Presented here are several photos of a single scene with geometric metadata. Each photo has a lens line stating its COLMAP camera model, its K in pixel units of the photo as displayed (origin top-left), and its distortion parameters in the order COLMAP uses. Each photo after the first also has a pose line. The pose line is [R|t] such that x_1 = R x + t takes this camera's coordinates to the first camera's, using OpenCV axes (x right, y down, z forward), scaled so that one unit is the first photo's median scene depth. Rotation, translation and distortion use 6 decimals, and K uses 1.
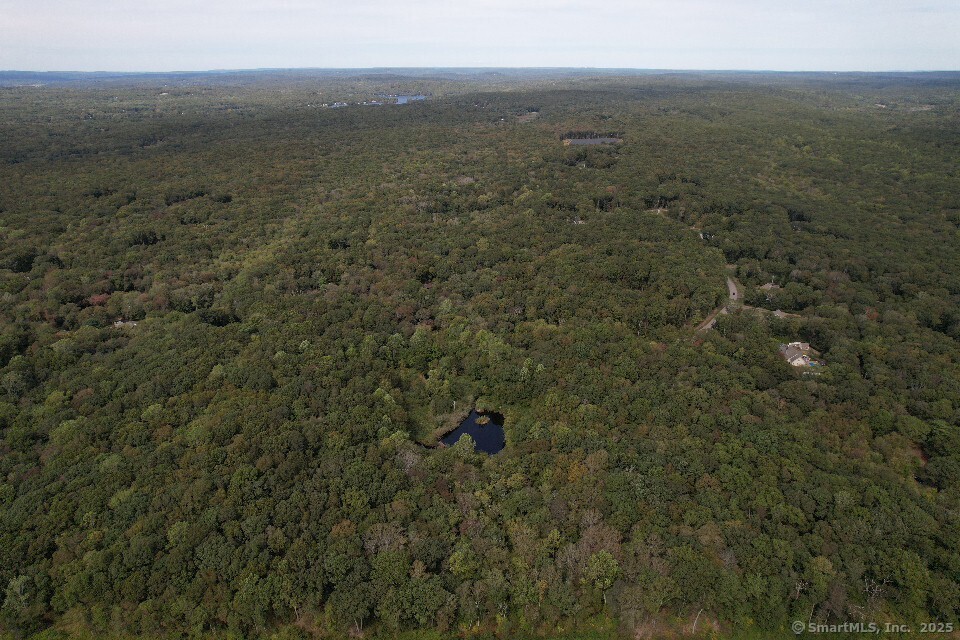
lens RADIAL K [[613.5, 0, 473.6], [0, 613.5, 317.7], [0, 0, 1]] dist [-0.077374, 0.070278]
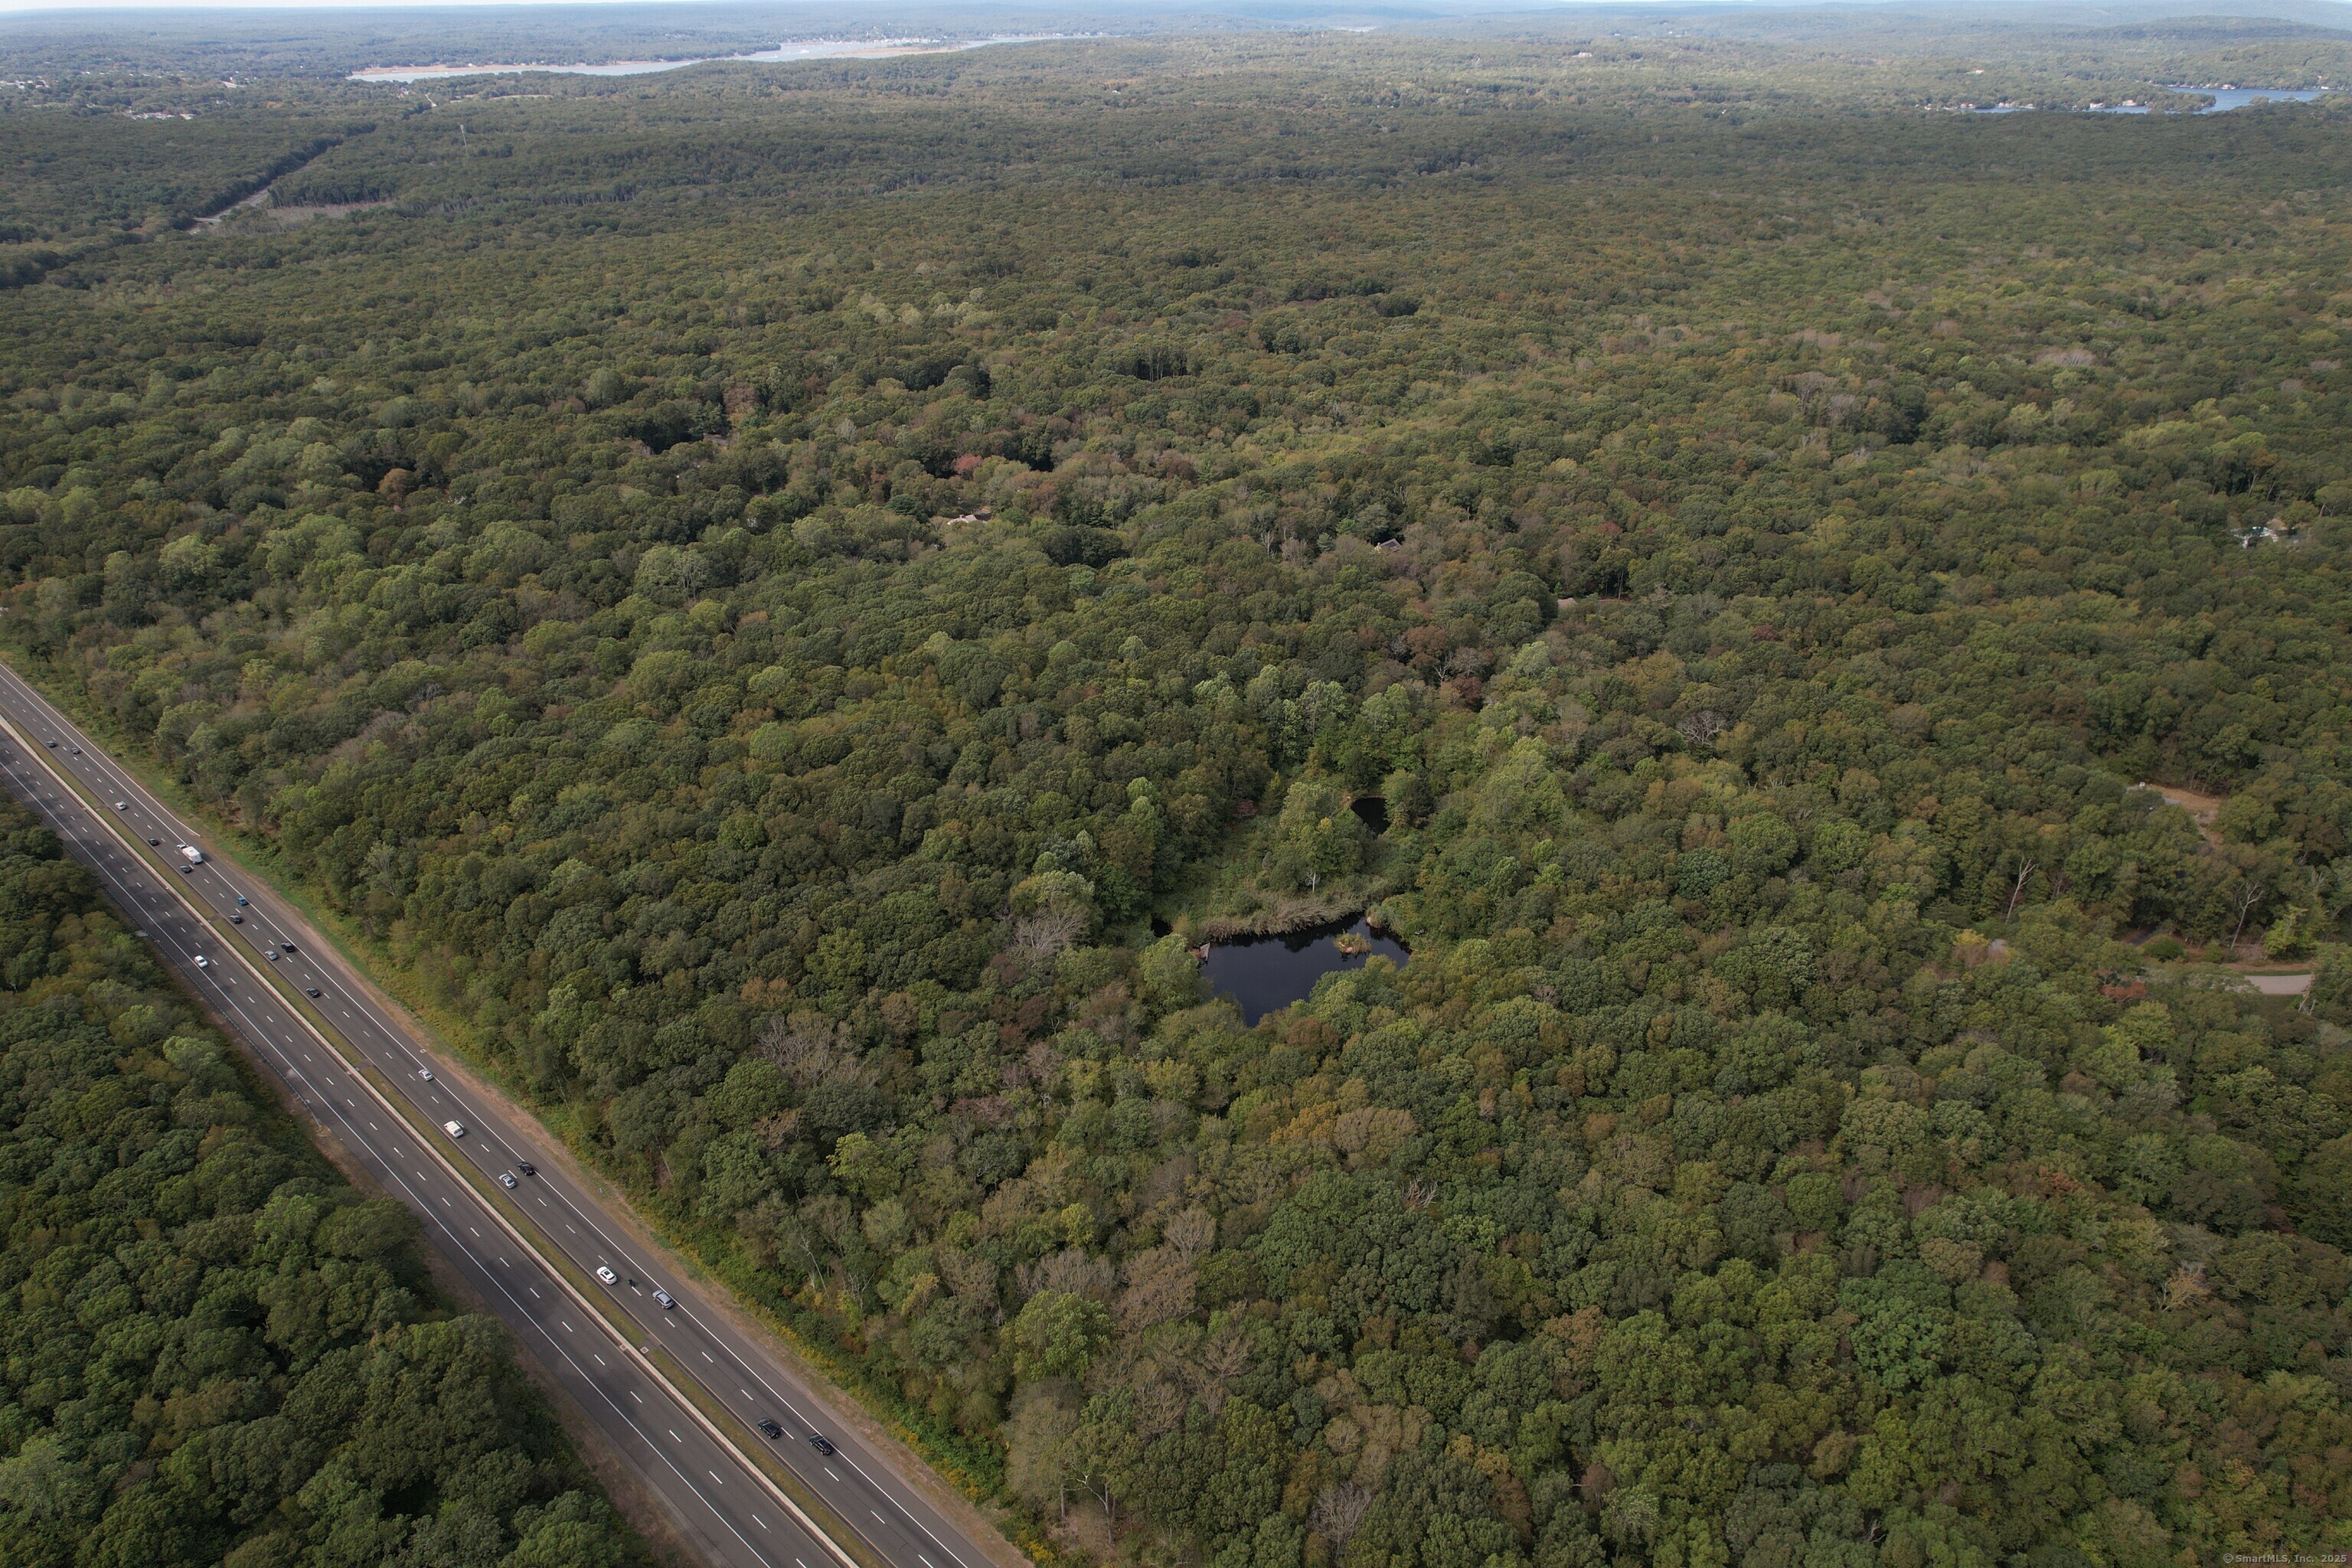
lens RADIAL K [[1503.1, 0, 1160.3], [0, 1503.1, 778.4], [0, 0, 1]] dist [-0.077374, 0.070278]
pose [[0.750700, 0.314204, -0.581142, 0.300315], [-0.256769, 0.949267, 0.181551, -0.049446], [0.608703, 0.012929, 0.793293, 0.115280]]
